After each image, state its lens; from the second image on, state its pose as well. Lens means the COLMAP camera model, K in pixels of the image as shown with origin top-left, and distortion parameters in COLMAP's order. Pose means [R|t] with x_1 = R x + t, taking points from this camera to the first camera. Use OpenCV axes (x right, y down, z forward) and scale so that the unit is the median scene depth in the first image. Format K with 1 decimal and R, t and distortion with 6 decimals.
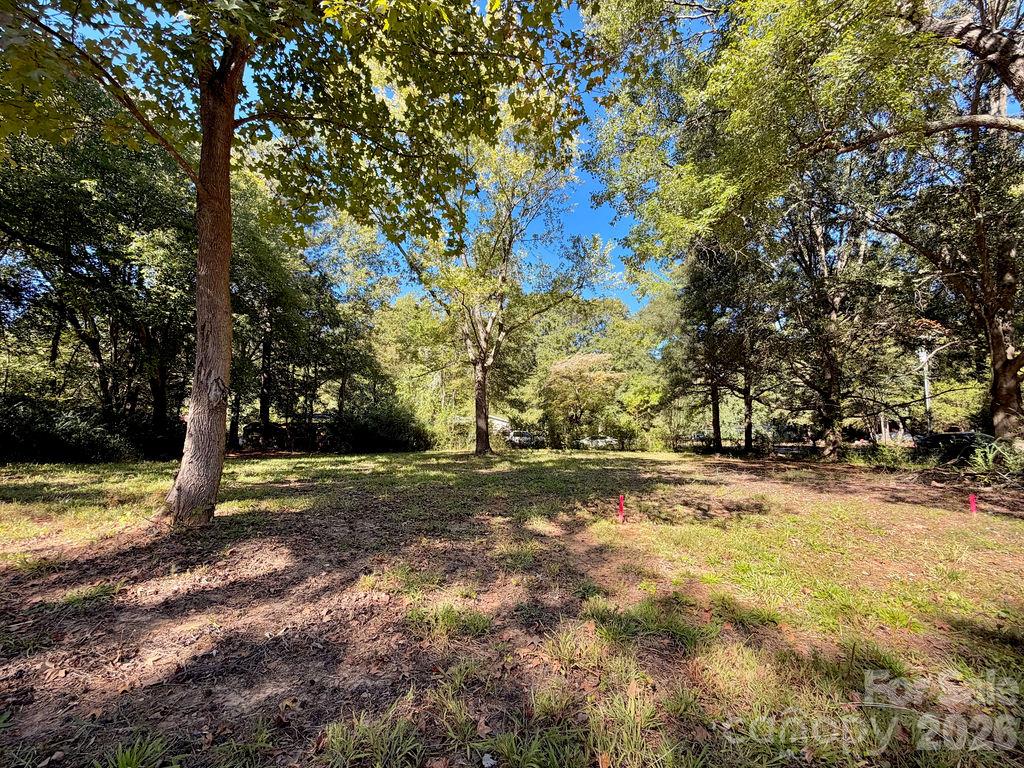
lens RADIAL K [[410.4, 0, 513.6], [0, 410.4, 386.3], [0, 0, 1]] dist [-0.007903, 0.001792]
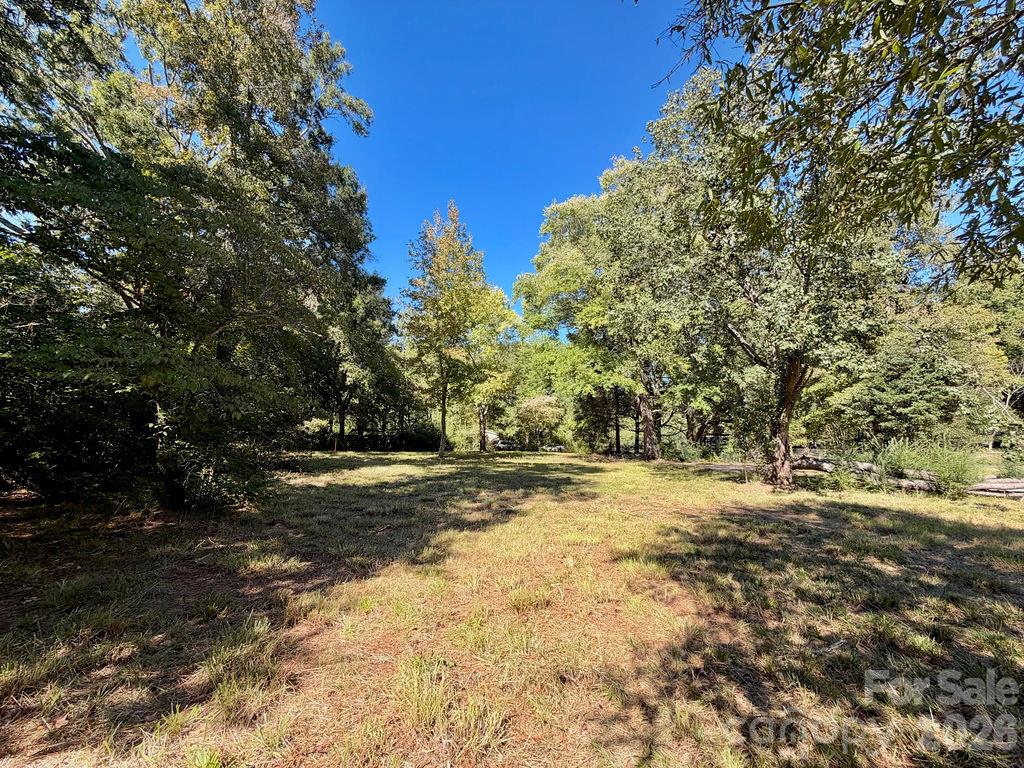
lens RADIAL K [[410.4, 0, 512.5], [0, 410.4, 383.9], [0, 0, 1]] dist [-0.007903, 0.001792]
pose [[0.996039, 0.008685, -0.088496, 0.209940], [-0.008872, 0.999959, -0.001727, -0.134254], [0.088477, 0.002505, 0.996075, -0.766547]]
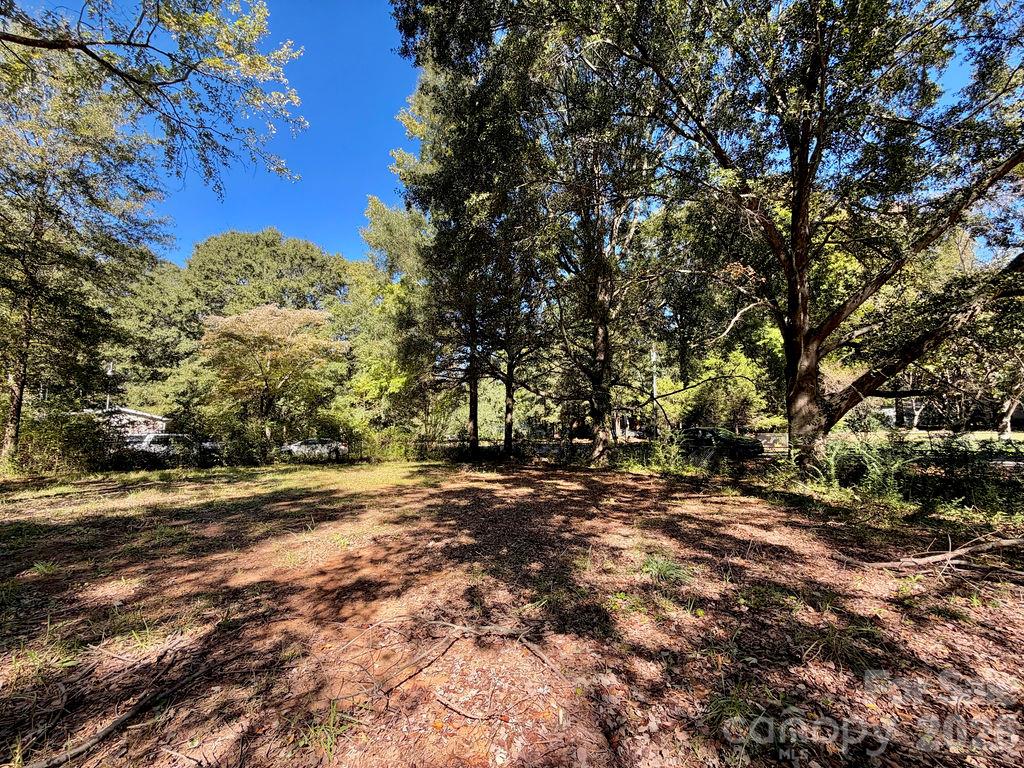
lens RADIAL K [[410.4, 0, 511.8], [0, 410.4, 380.8], [0, 0, 1]] dist [-0.007903, 0.001792]
pose [[0.862582, 0.047730, 0.503661, 0.145658], [-0.041128, 0.998860, -0.024221, 0.030518], [-0.504243, 0.000178, 0.863562, 0.260059]]
